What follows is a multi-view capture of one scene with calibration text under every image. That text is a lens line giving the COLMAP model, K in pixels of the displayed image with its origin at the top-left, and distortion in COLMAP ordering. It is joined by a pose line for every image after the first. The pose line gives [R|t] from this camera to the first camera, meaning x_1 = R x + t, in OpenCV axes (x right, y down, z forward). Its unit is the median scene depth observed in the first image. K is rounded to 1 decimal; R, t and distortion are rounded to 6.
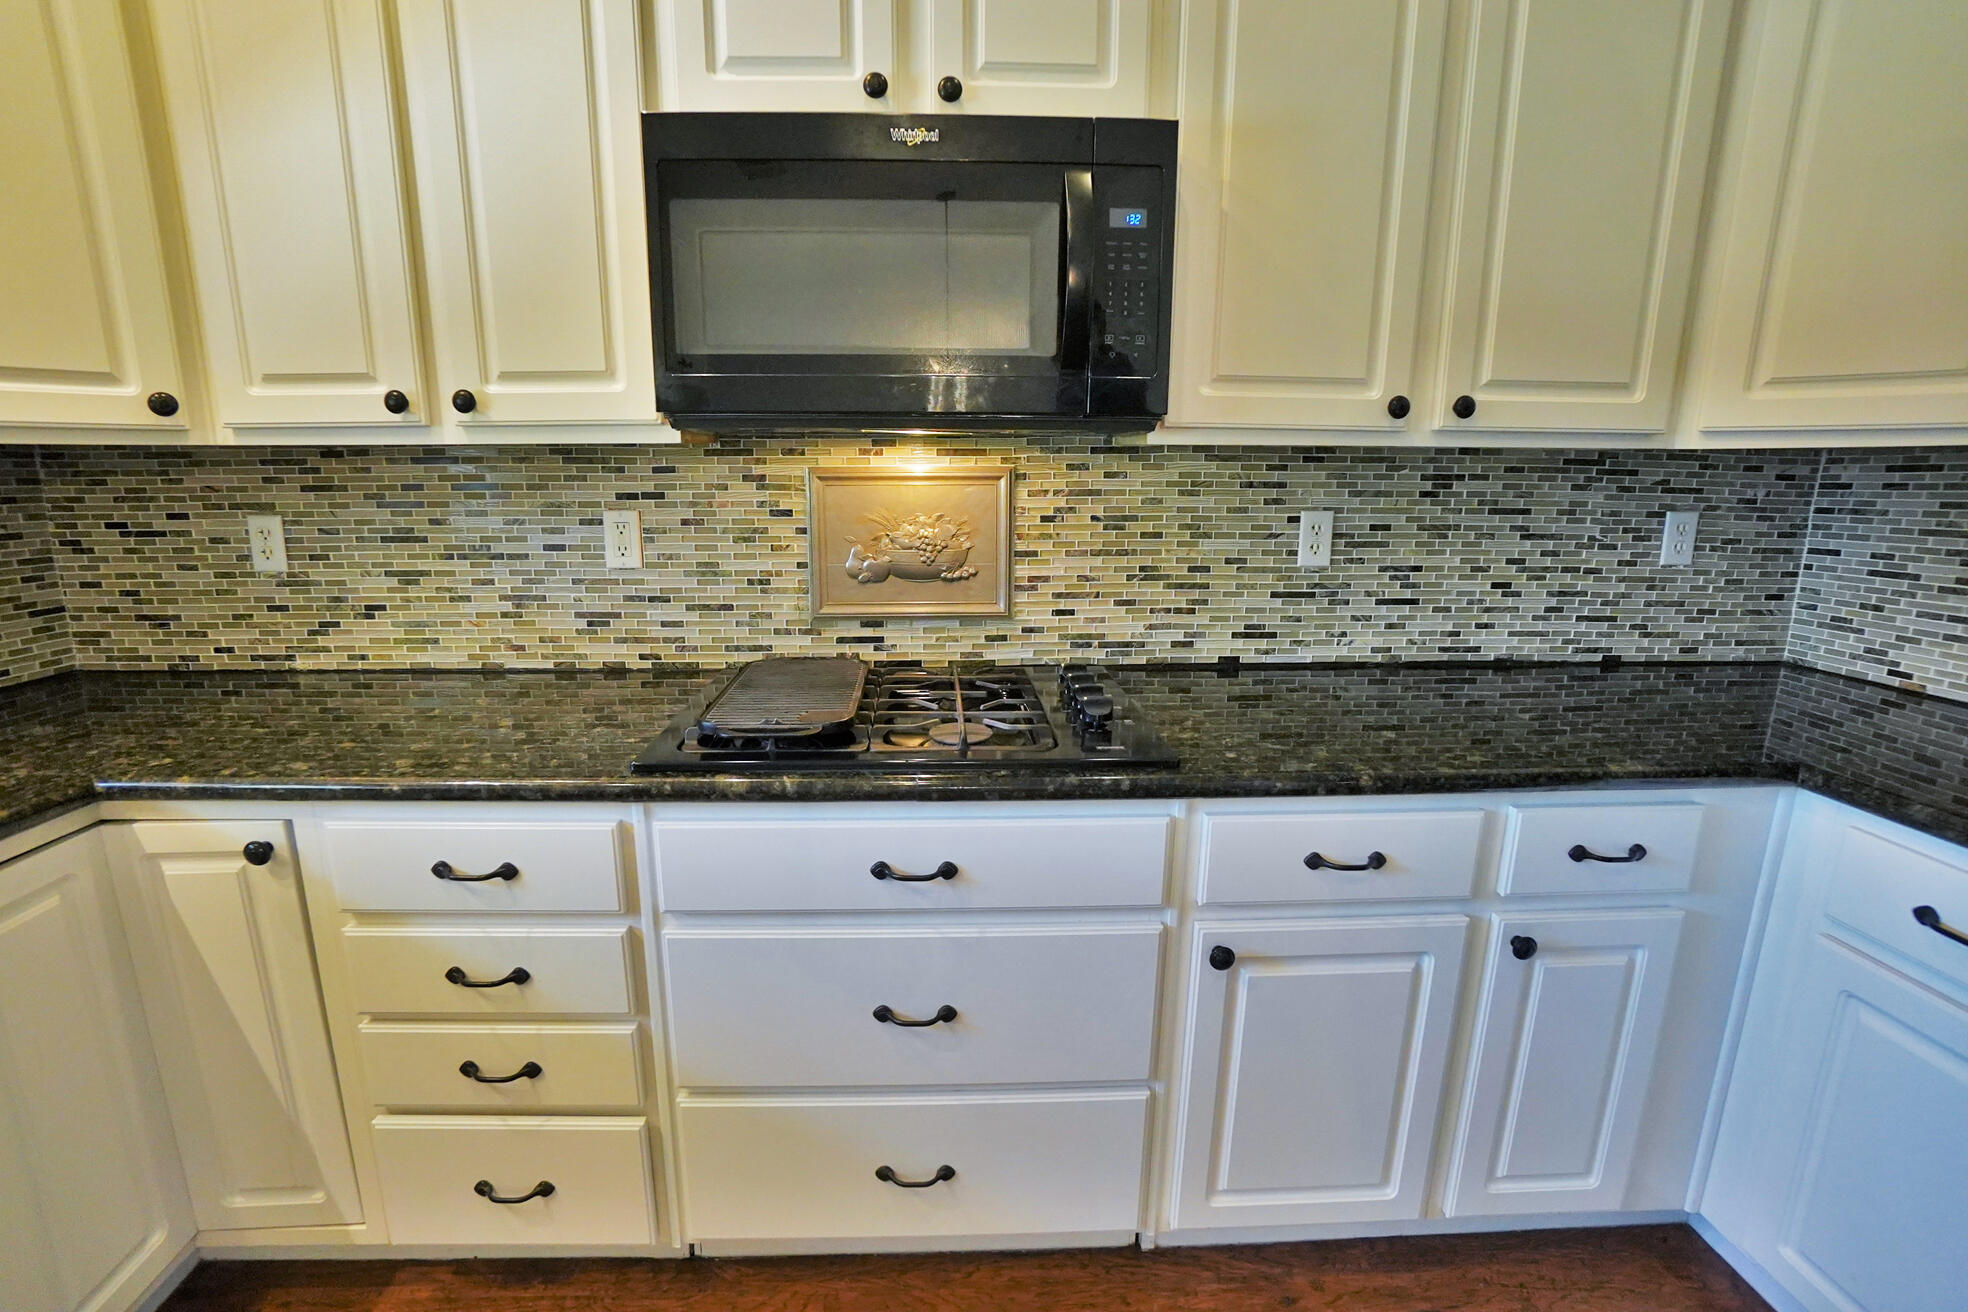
lens RADIAL K [[871.2, 0, 959.0], [0, 871.2, 641.7], [0, 0, 1]] dist [-0.064129, 0.022682]
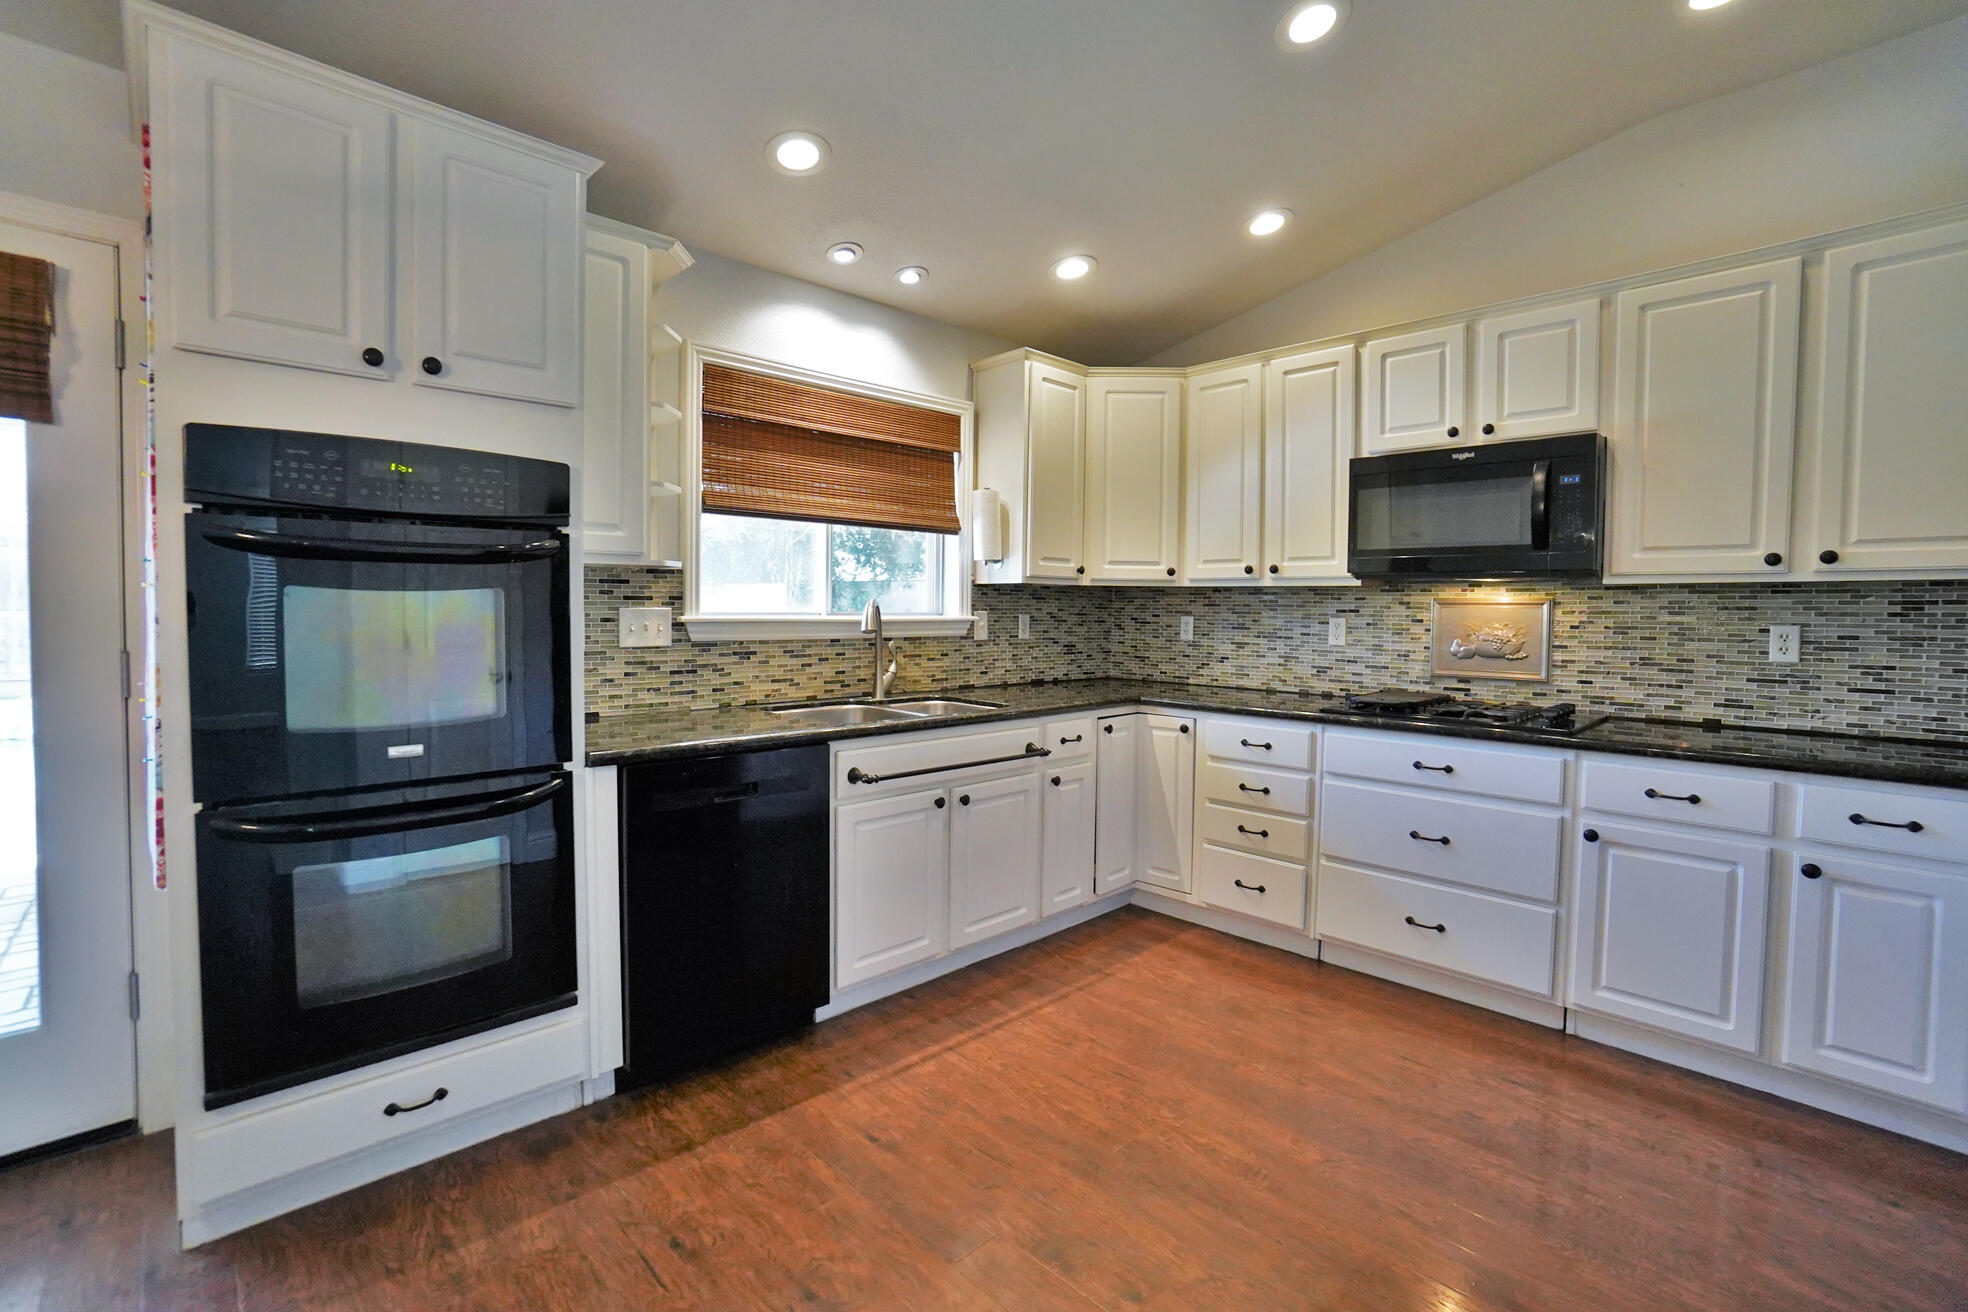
lens RADIAL K [[871.2, 0, 959.0], [0, 871.2, 641.7], [0, 0, 1]] dist [-0.064129, 0.022682]
pose [[0.658897, 0.033942, -0.751467, 0.574791], [-0.161297, 0.982121, -0.097067, 0.255972], [0.734737, 0.185166, 0.652592, -1.030103]]
